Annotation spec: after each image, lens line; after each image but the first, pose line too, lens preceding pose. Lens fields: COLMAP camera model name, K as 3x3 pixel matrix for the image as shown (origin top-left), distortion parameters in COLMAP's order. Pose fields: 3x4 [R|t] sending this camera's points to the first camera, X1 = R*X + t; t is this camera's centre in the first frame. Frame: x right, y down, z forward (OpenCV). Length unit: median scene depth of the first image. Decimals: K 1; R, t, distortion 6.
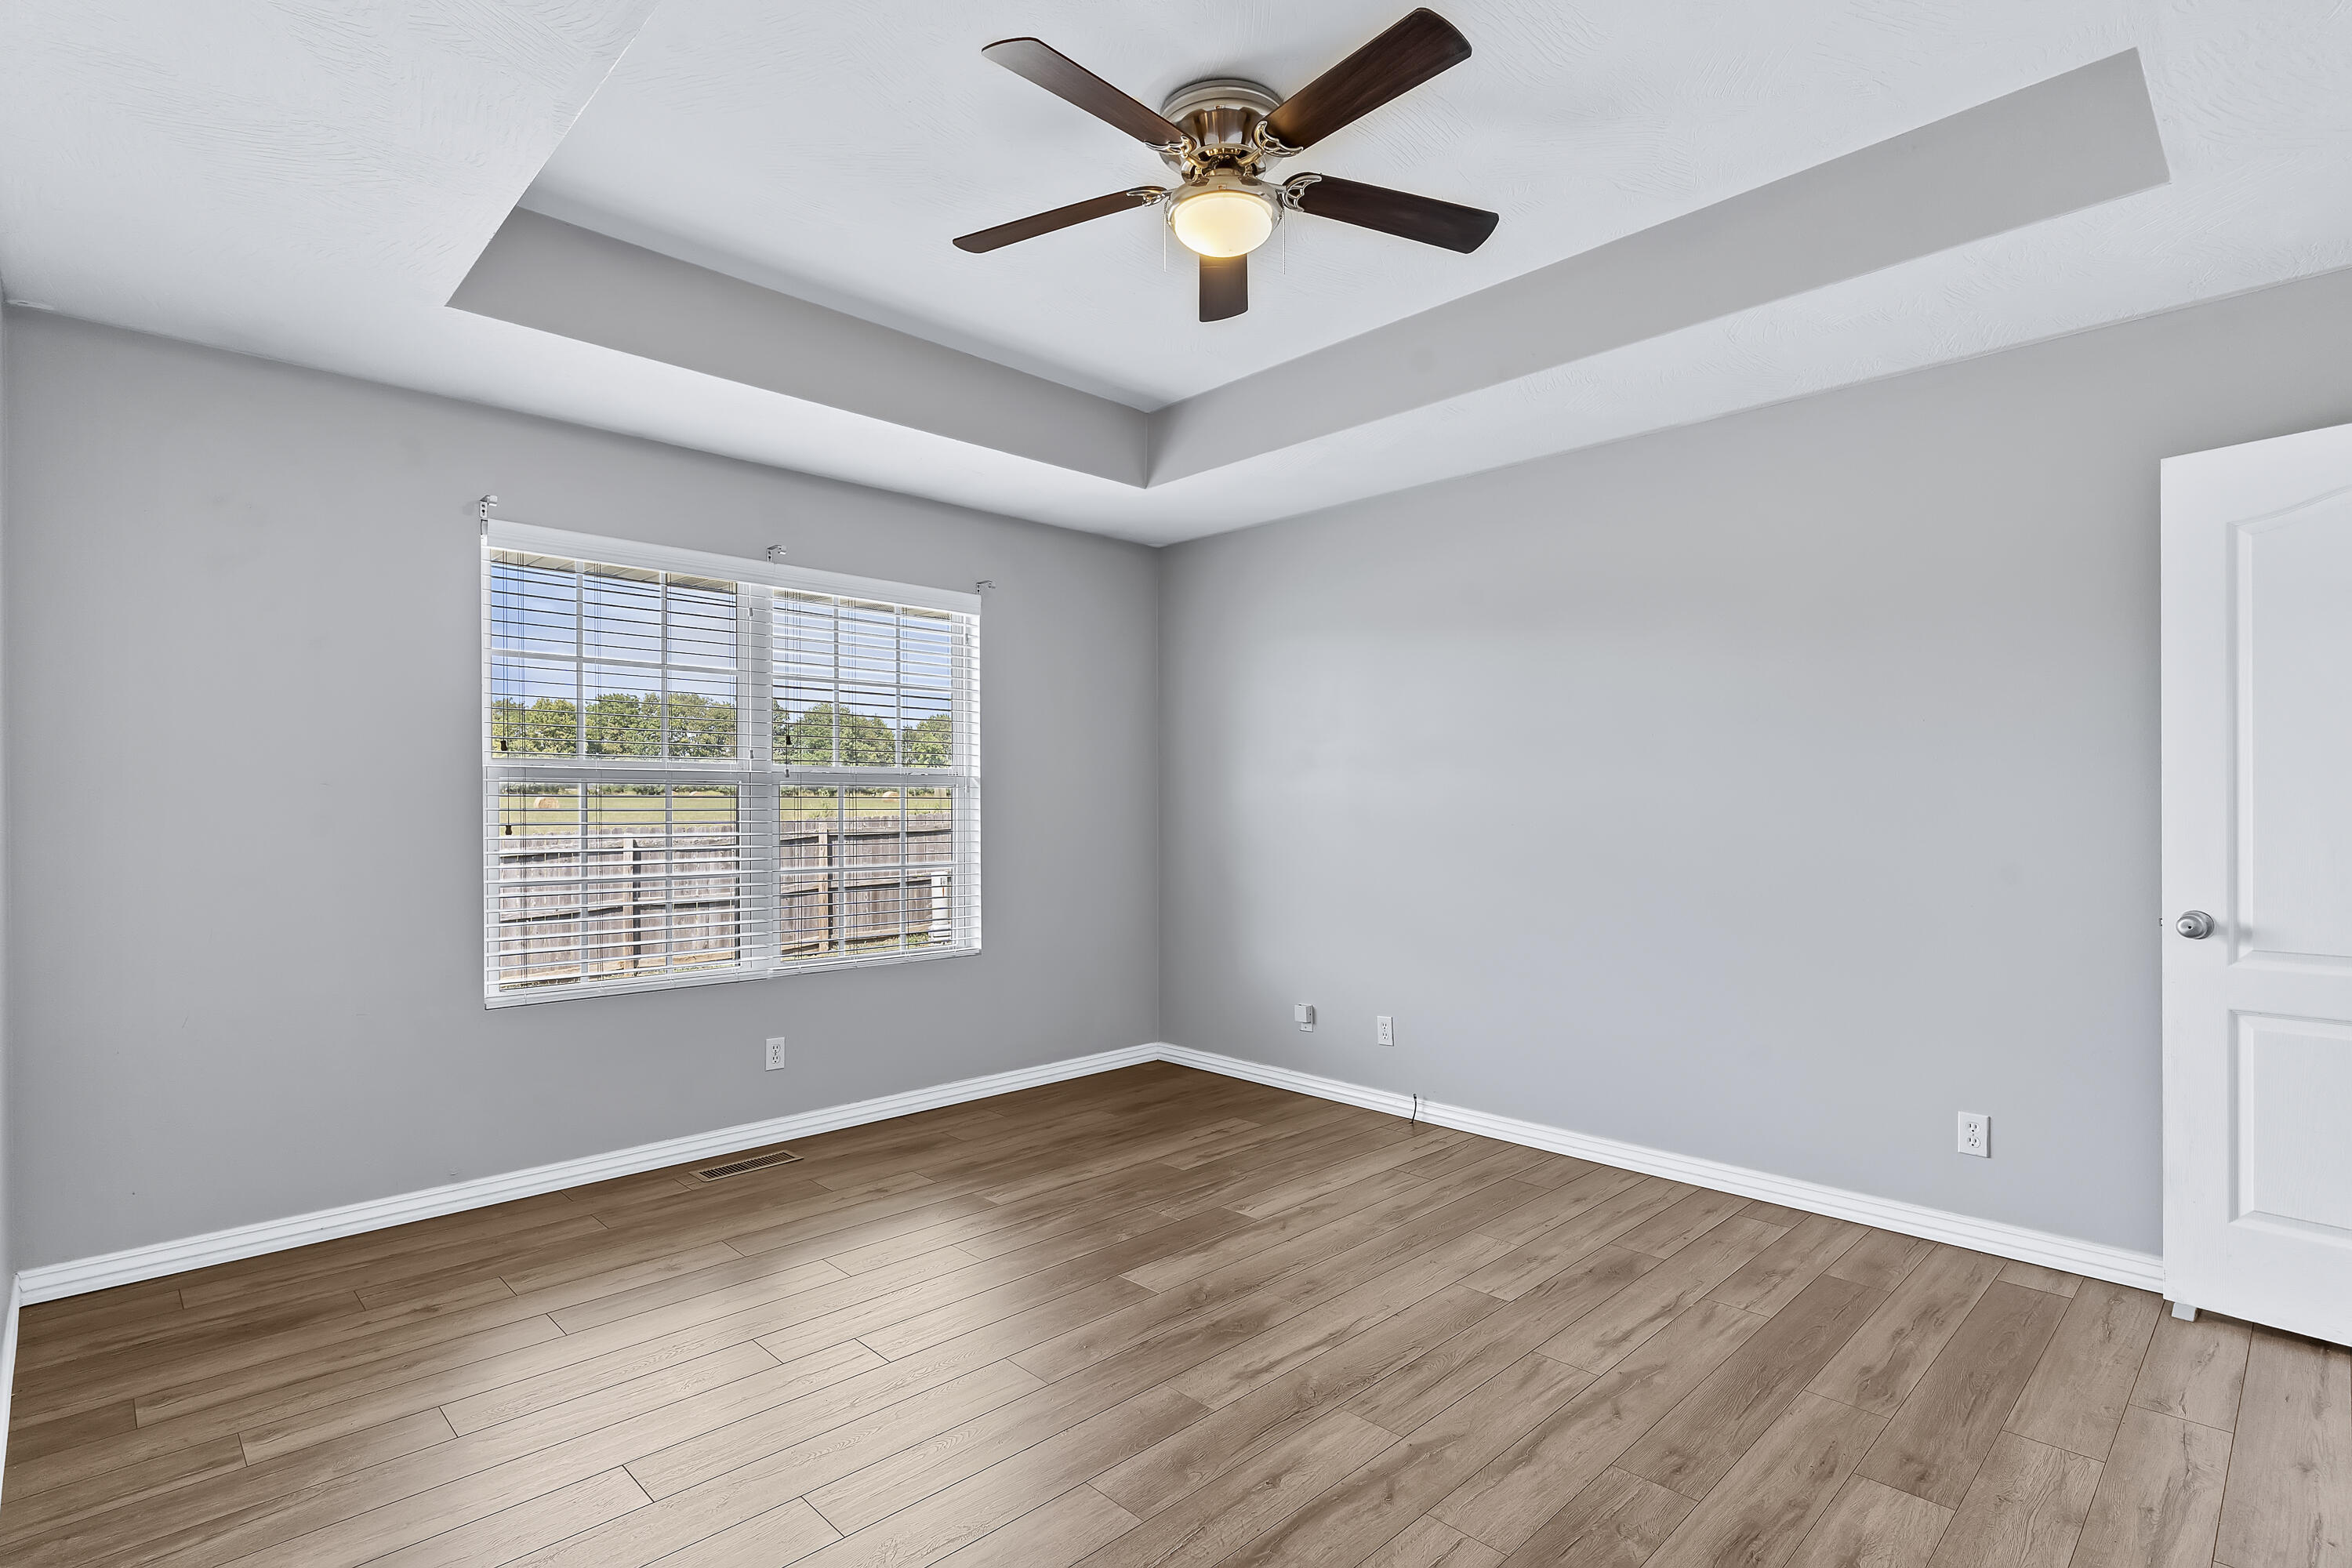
lens RADIAL K [[1139.8, 0, 1174.8], [0, 1139.8, 824.9], [0, 0, 1]] dist [-0.000454, -0.000310]
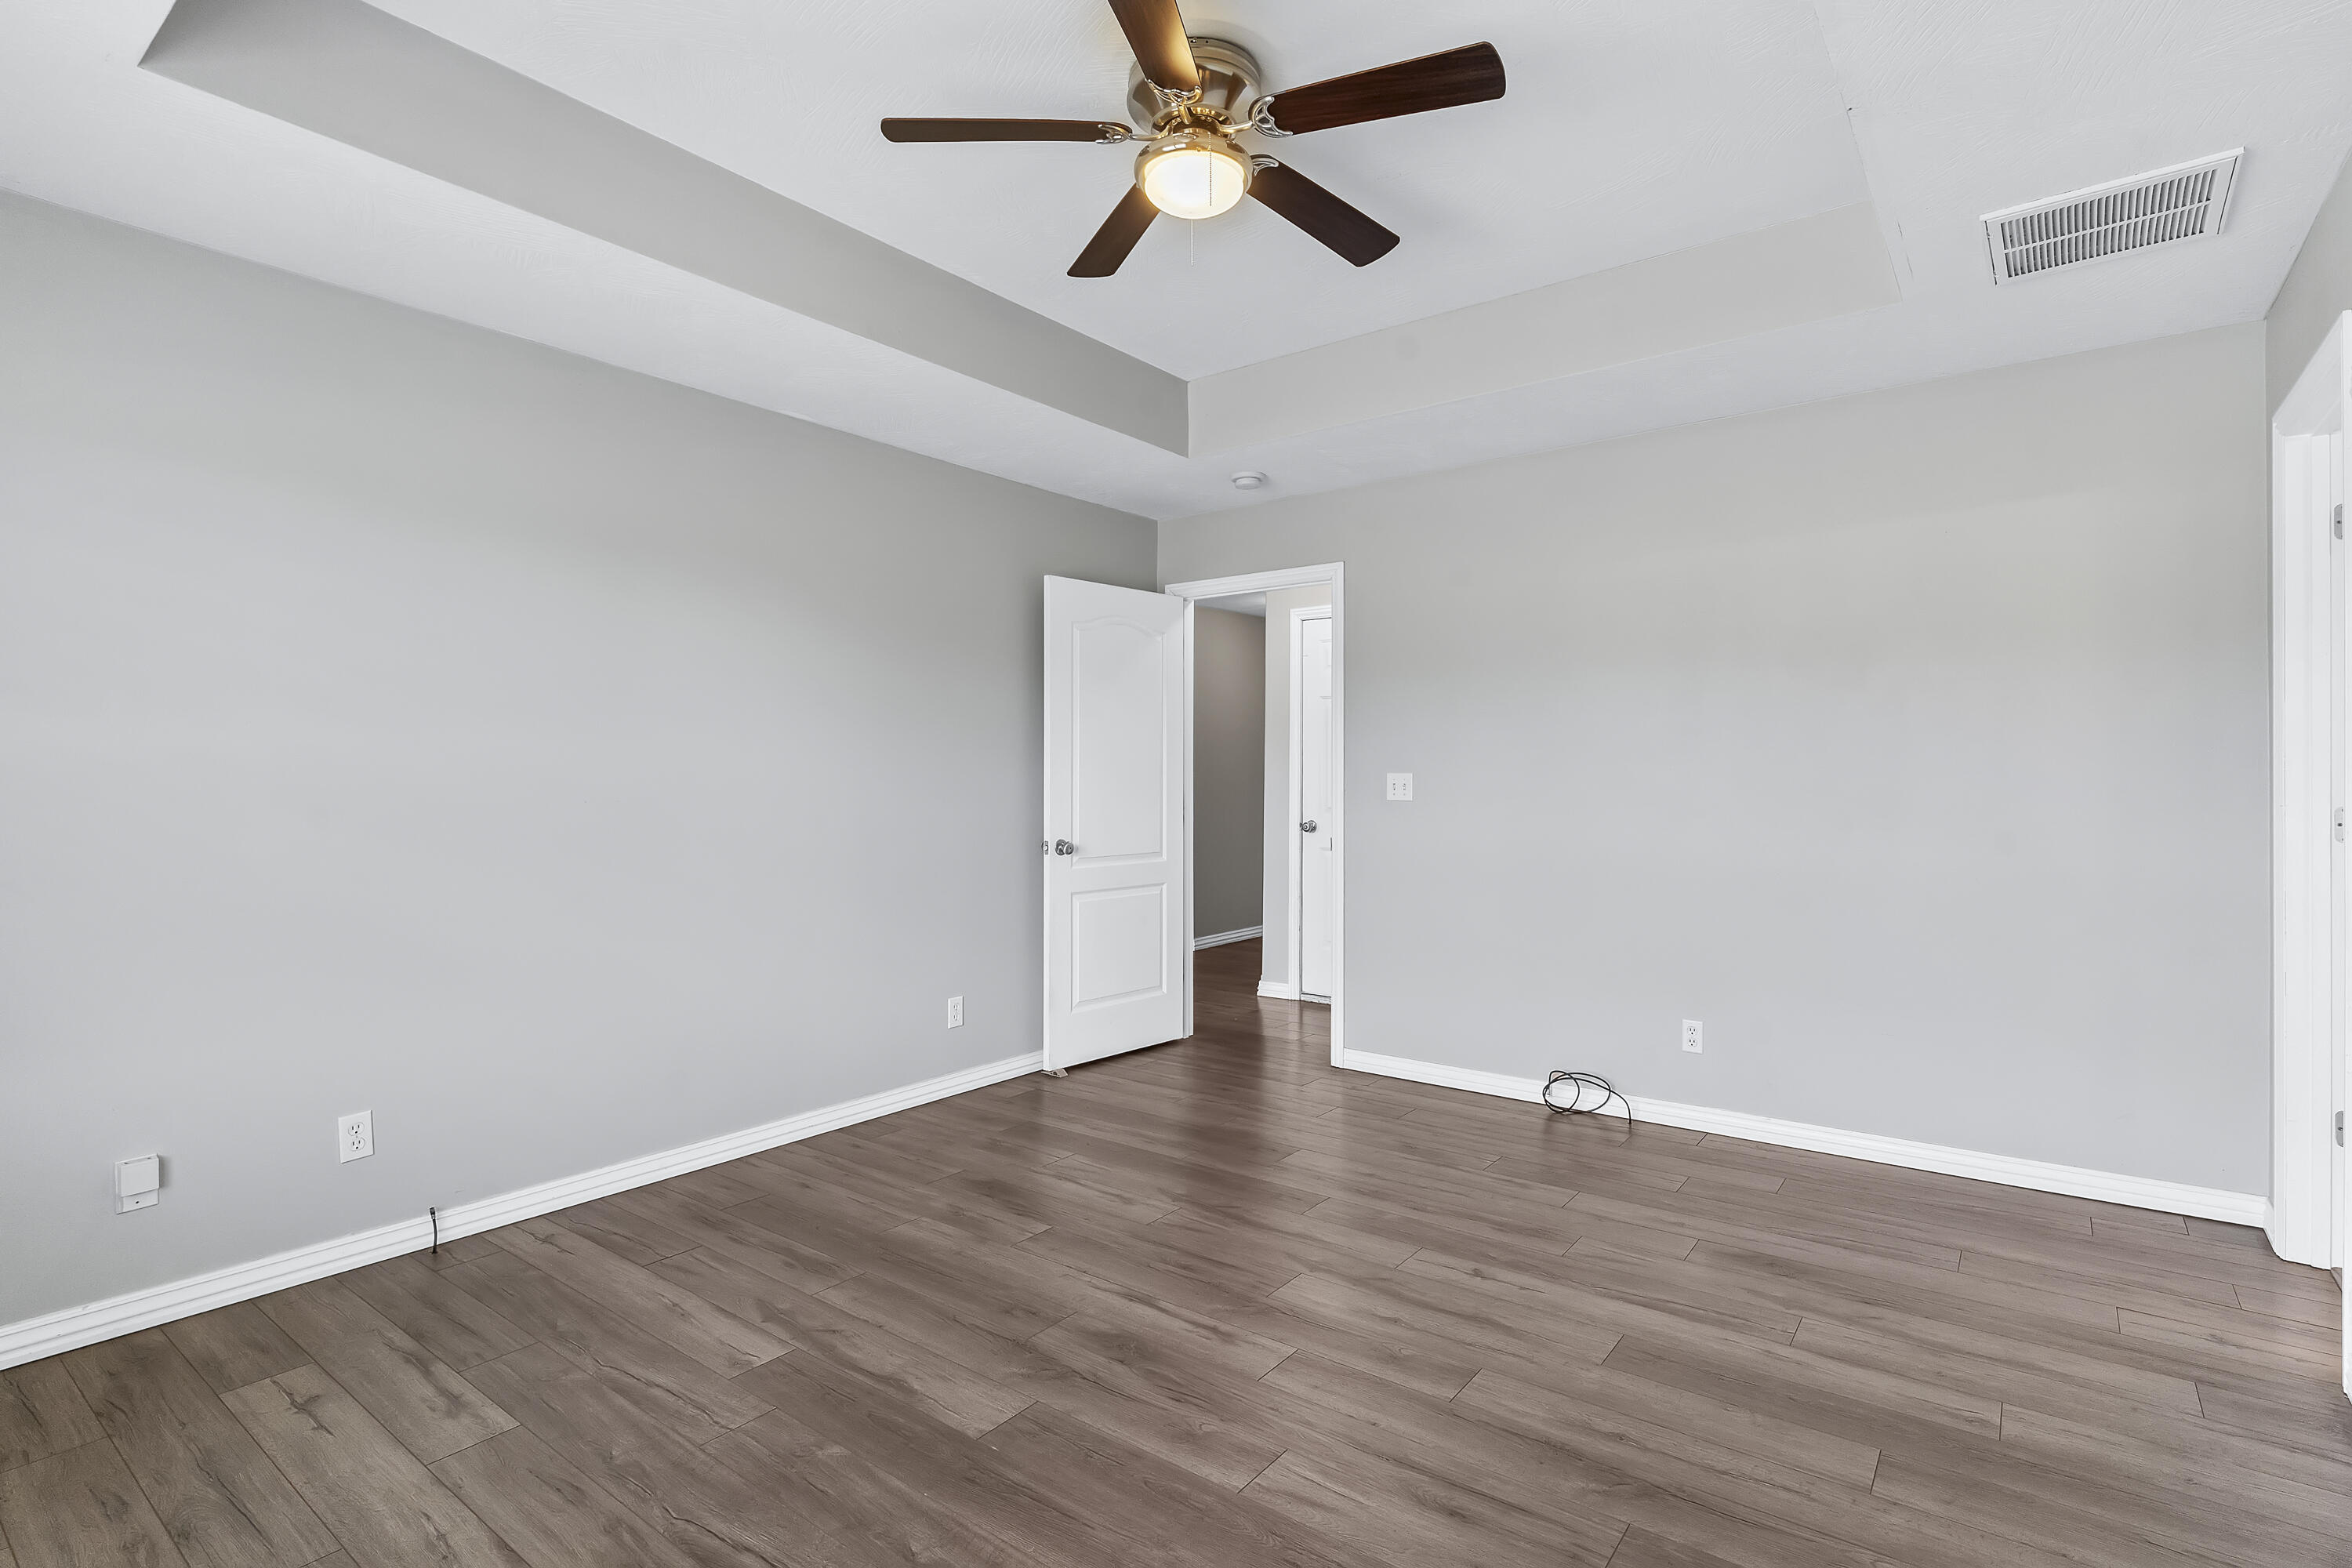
lens RADIAL K [[1139.8, 0, 1174.9], [0, 1139.8, 774.3], [0, 0, 1]] dist [-0.000454, -0.000310]
pose [[-0.147696, 0.007850, 0.989002, -0.670290], [0.020417, 0.999780, -0.004887, -0.009928], [-0.988822, 0.019471, -0.147824, 0.848887]]
